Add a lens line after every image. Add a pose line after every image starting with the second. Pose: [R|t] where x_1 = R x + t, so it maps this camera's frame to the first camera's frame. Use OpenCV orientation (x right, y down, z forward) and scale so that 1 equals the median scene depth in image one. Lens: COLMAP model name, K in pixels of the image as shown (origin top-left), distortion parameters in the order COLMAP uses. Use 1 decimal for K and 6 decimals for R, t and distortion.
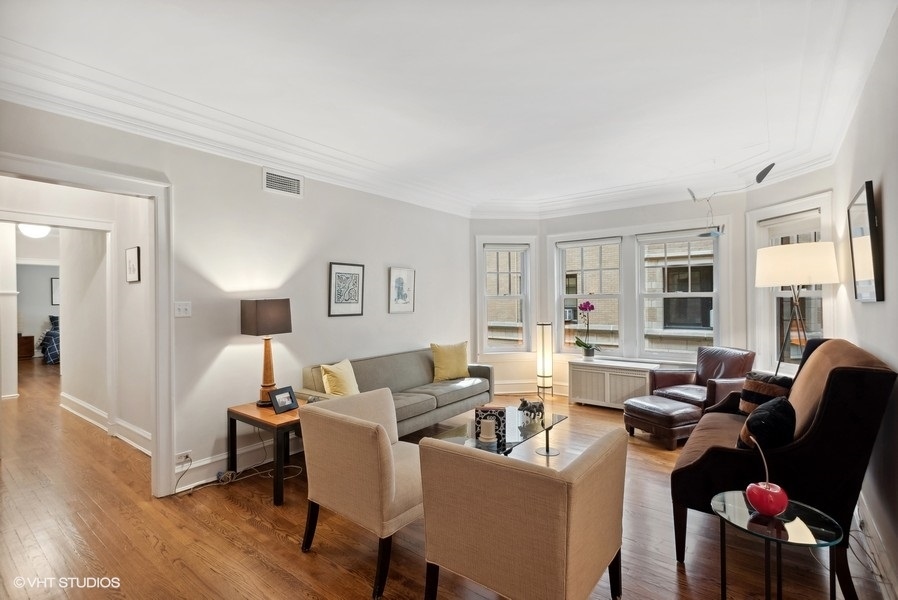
lens RADIAL K [[430.0, 0, 446.4], [0, 430.0, 299.5], [0, 0, 1]] dist [0.013524, 0.000039]
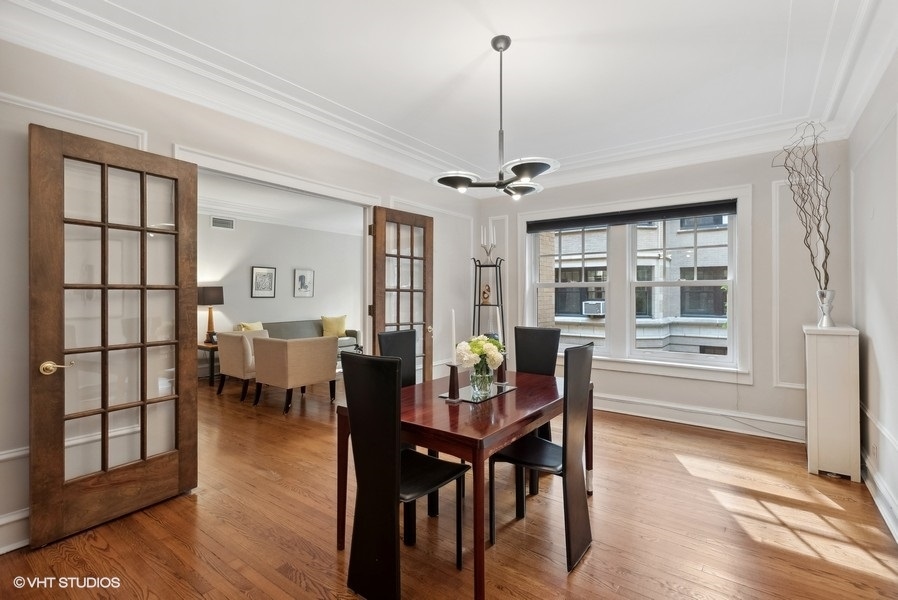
lens RADIAL K [[430.0, 0, 453.4], [0, 430.0, 293.3], [0, 0, 1]] dist [0.013524, 0.000039]
pose [[0.999351, 0.006849, 0.035373, 0.478173], [-0.006710, 0.999969, -0.004028, 0.023432], [-0.035400, 0.003788, 0.999366, -0.766520]]
